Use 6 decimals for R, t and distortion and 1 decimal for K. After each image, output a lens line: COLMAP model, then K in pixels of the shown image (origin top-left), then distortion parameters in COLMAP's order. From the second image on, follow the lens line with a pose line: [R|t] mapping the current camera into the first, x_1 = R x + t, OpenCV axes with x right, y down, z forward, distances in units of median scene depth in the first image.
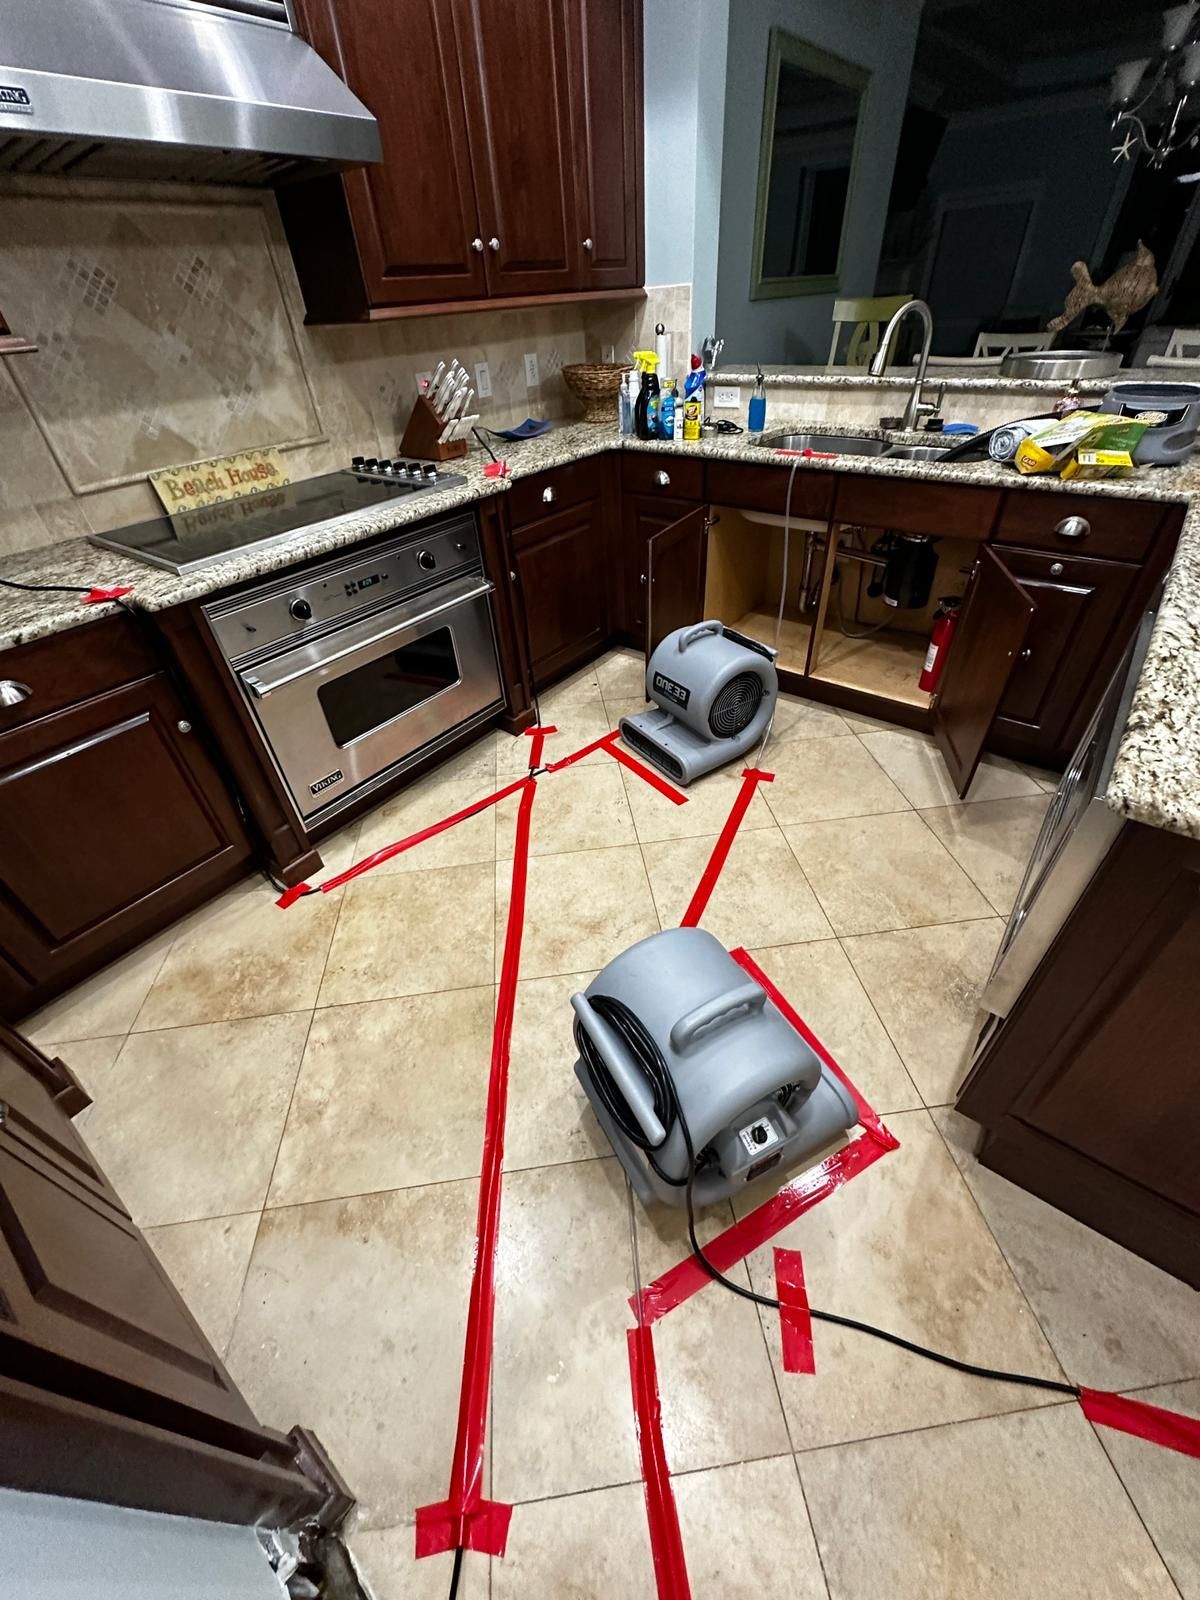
lens RADIAL K [[639.9, 0, 600.0], [0, 639.9, 800.0], [0, 0, 1]] dist [-0.000719, -0.000160]
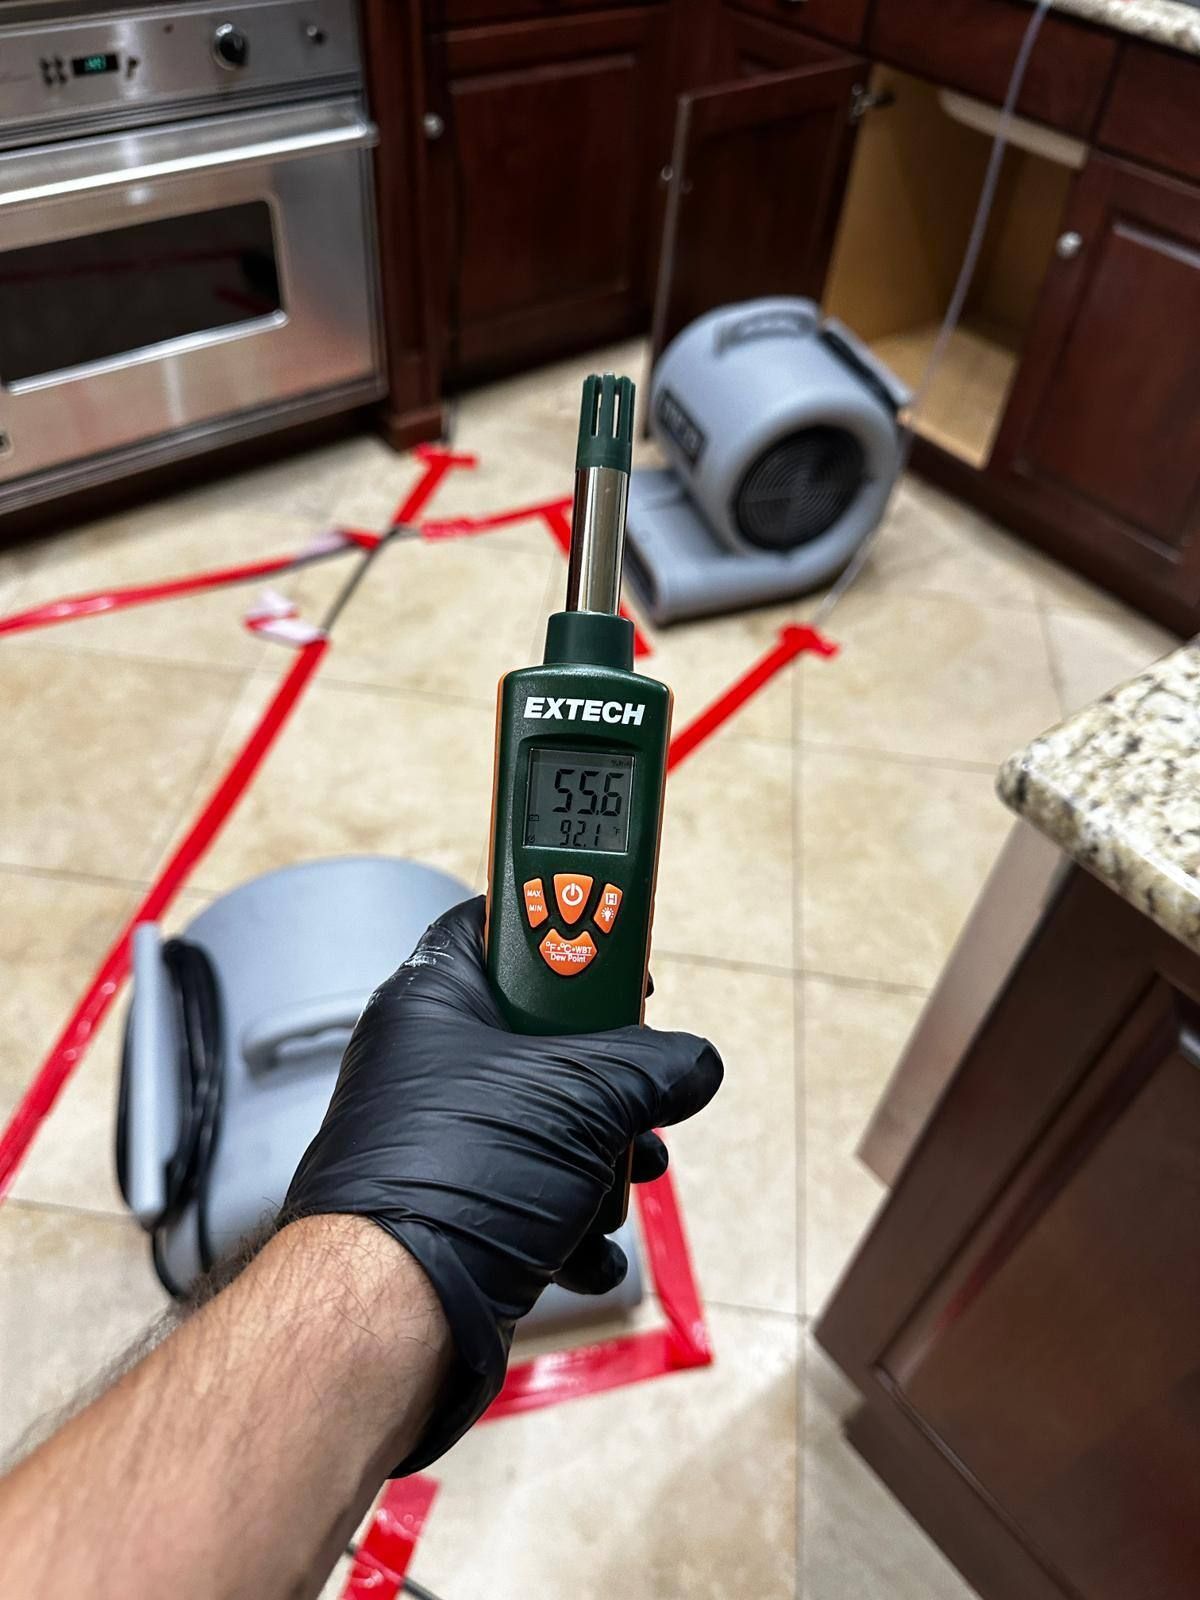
lens RADIAL K [[1171.8, 0, 600.0], [0, 1171.8, 800.0], [0, 0, 1]] dist [-0.003032, -0.010540]
pose [[0.964216, 0.252997, -0.079245, 0.198536], [-0.240250, 0.960218, 0.142342, -0.009936], [0.112105, -0.118210, 0.986640, 0.060807]]
